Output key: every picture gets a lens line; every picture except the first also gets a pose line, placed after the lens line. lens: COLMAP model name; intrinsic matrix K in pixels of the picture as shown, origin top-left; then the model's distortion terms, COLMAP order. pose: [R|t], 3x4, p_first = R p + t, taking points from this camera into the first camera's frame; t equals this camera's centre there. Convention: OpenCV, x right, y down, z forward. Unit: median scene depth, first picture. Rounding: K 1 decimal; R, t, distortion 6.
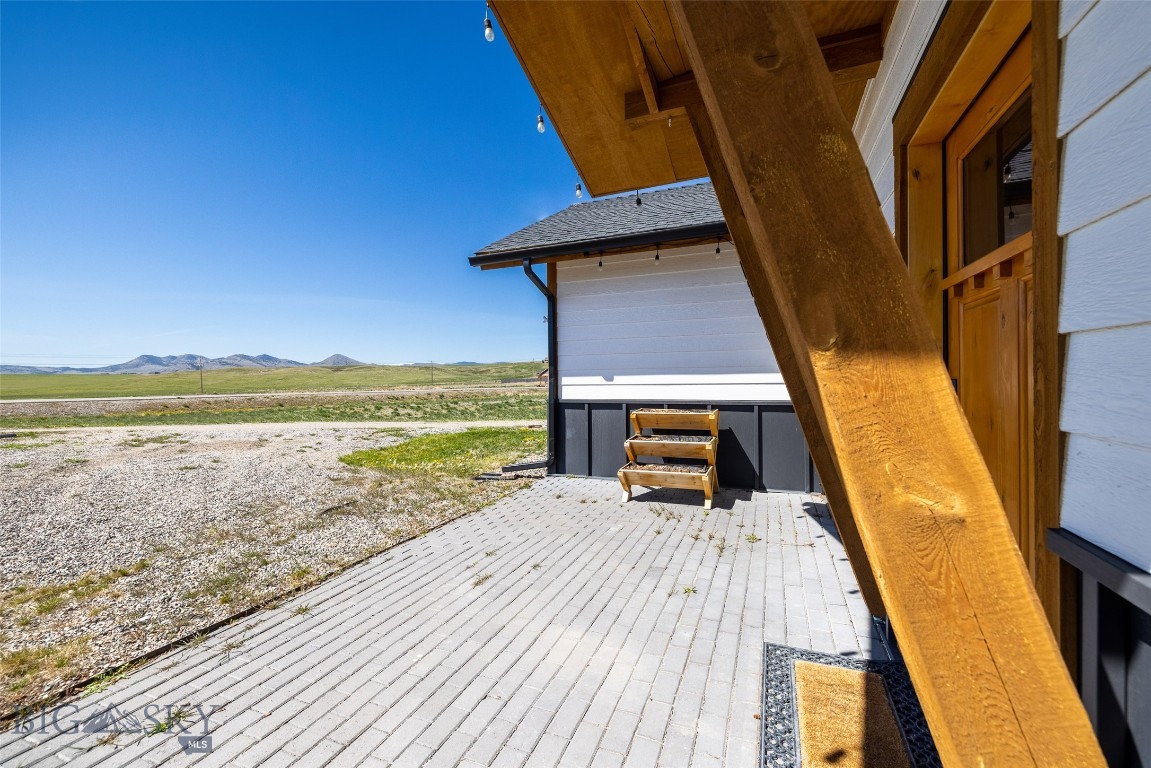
lens RADIAL K [[483.4, 0, 573.0], [0, 483.4, 379.6], [0, 0, 1]] dist [-0.001141, -0.000491]
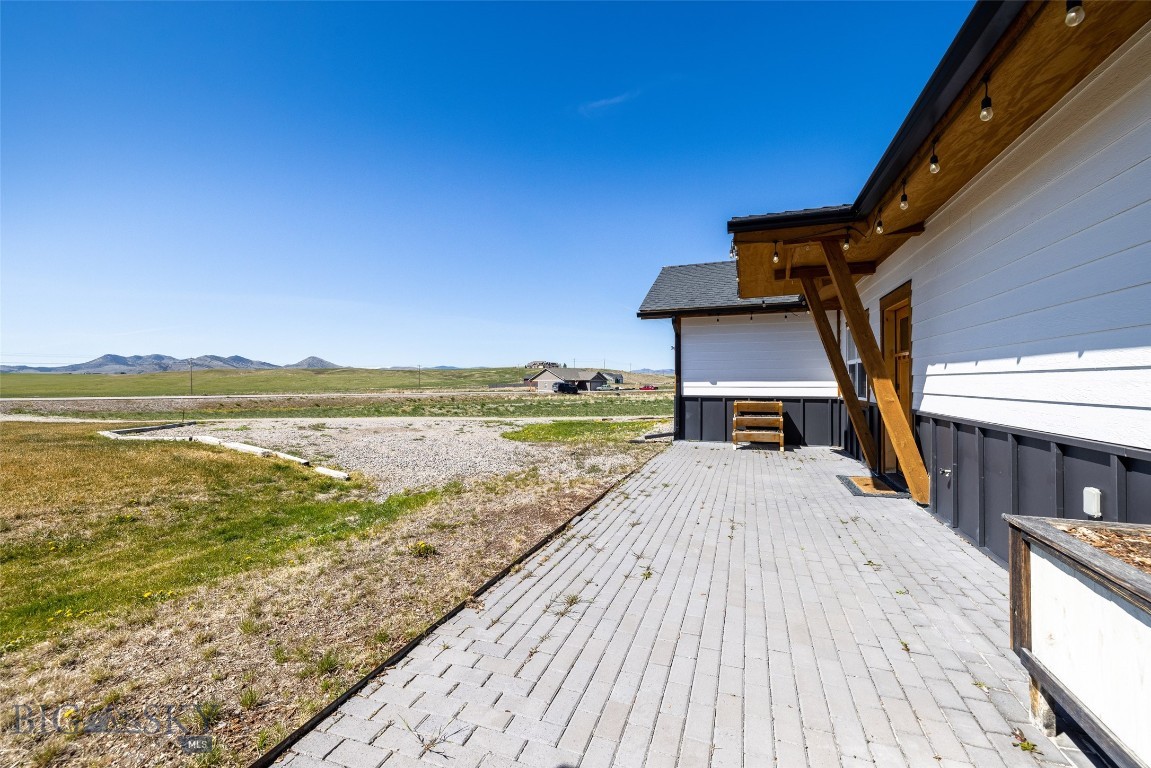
lens RADIAL K [[483.4, 0, 573.0], [0, 483.4, 379.6], [0, 0, 1]] dist [-0.001141, -0.000491]
pose [[0.998989, 0.012495, 0.043187, -0.479184], [-0.011974, 0.999852, -0.012320, 0.011150], [-0.043335, 0.011791, 0.998991, -0.666006]]
